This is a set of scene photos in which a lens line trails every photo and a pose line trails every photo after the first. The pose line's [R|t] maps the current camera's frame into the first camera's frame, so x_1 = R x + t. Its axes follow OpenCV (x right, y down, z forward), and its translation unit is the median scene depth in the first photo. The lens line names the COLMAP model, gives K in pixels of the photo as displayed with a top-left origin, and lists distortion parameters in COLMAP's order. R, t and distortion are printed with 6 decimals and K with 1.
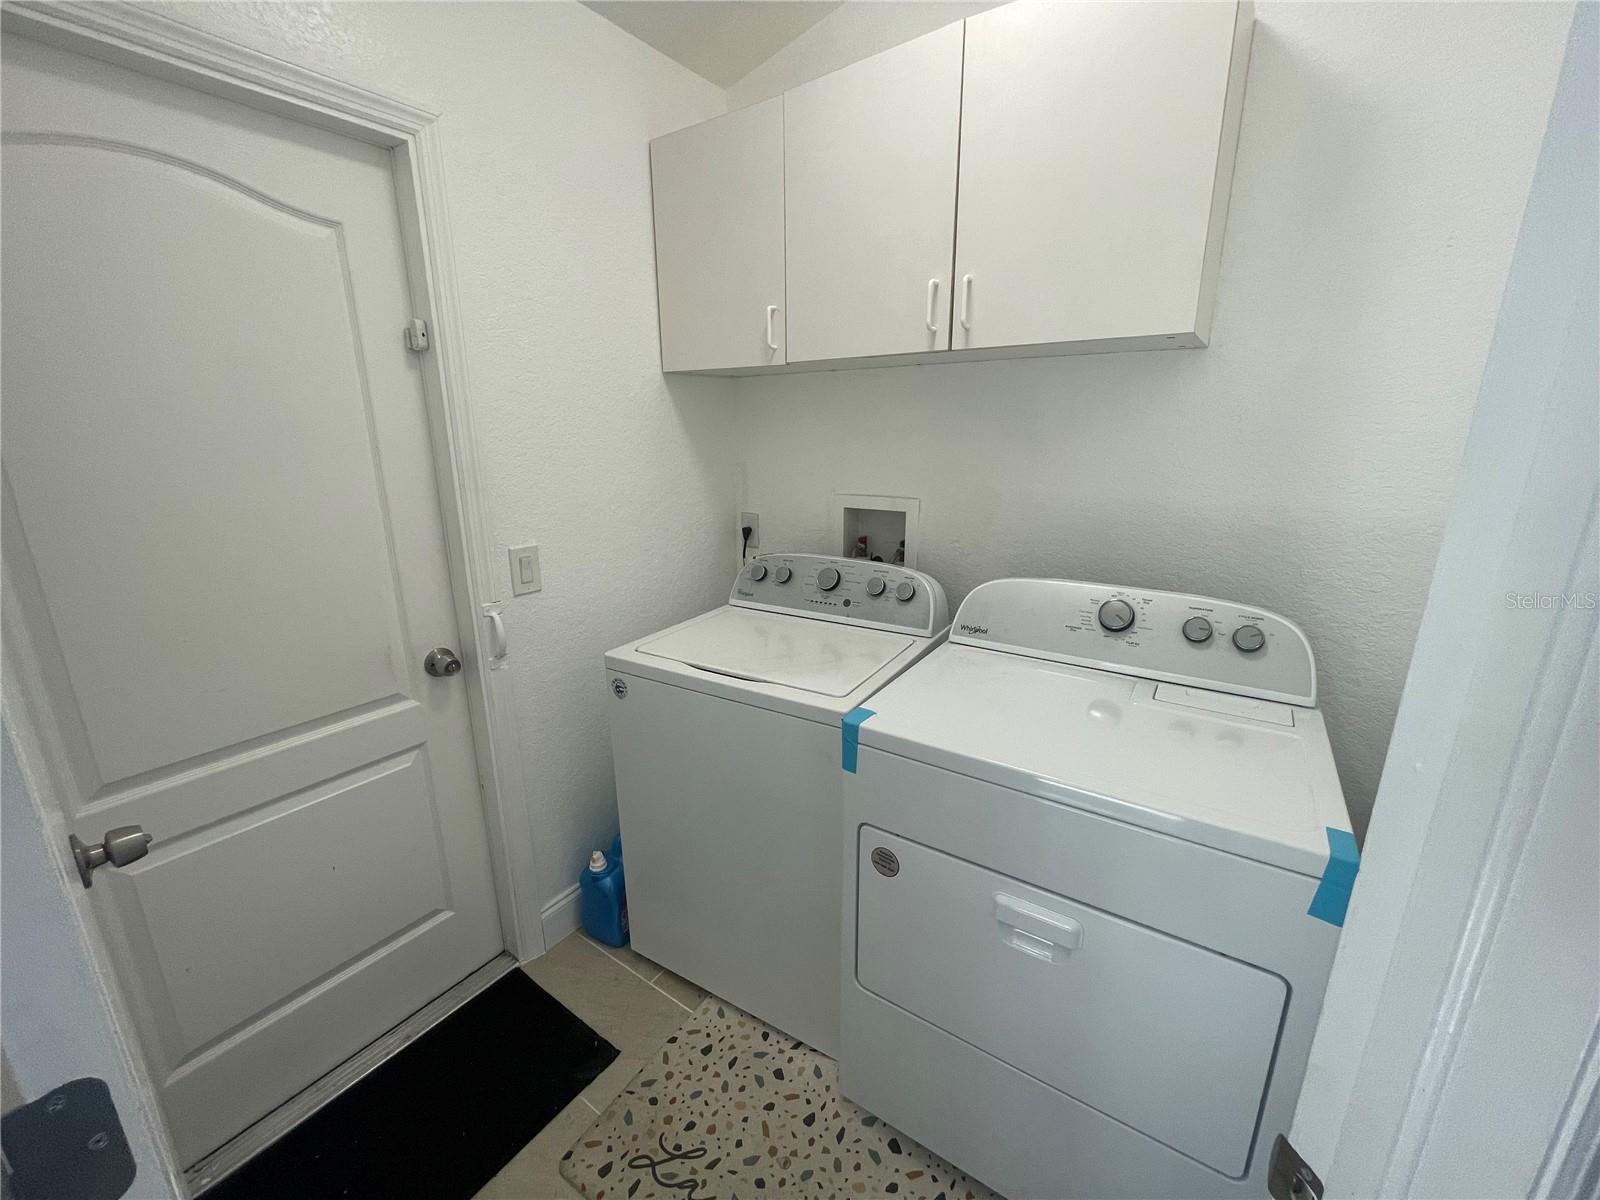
lens RADIAL K [[648.4, 0, 799.6], [0, 648.4, 595.9], [0, 0, 1]] dist [-0.003022, -0.000481]
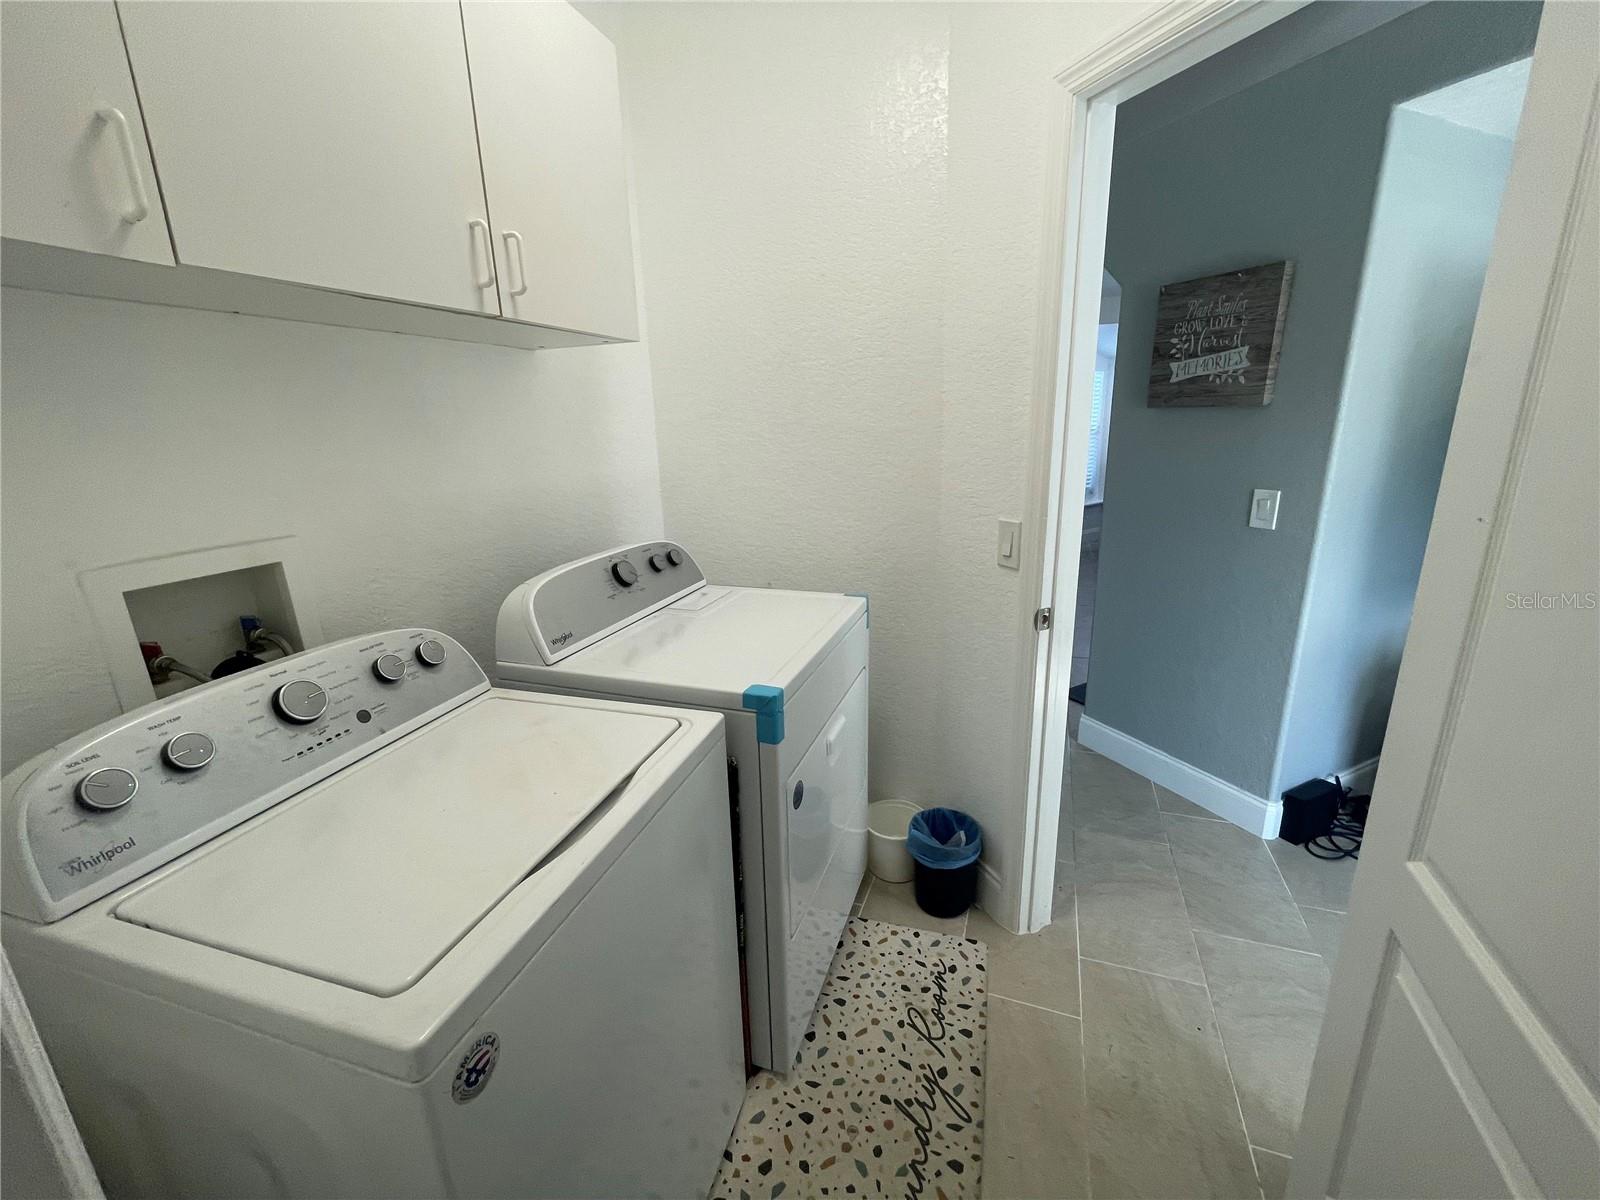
lens RADIAL K [[648.4, 0, 799.6], [0, 648.4, 595.9], [0, 0, 1]] dist [-0.003022, -0.000481]
pose [[-0.247560, -0.238700, 0.939008, -0.690180], [0.277826, 0.910986, 0.304823, -0.198402], [-0.928185, 0.336343, -0.159207, 0.879381]]
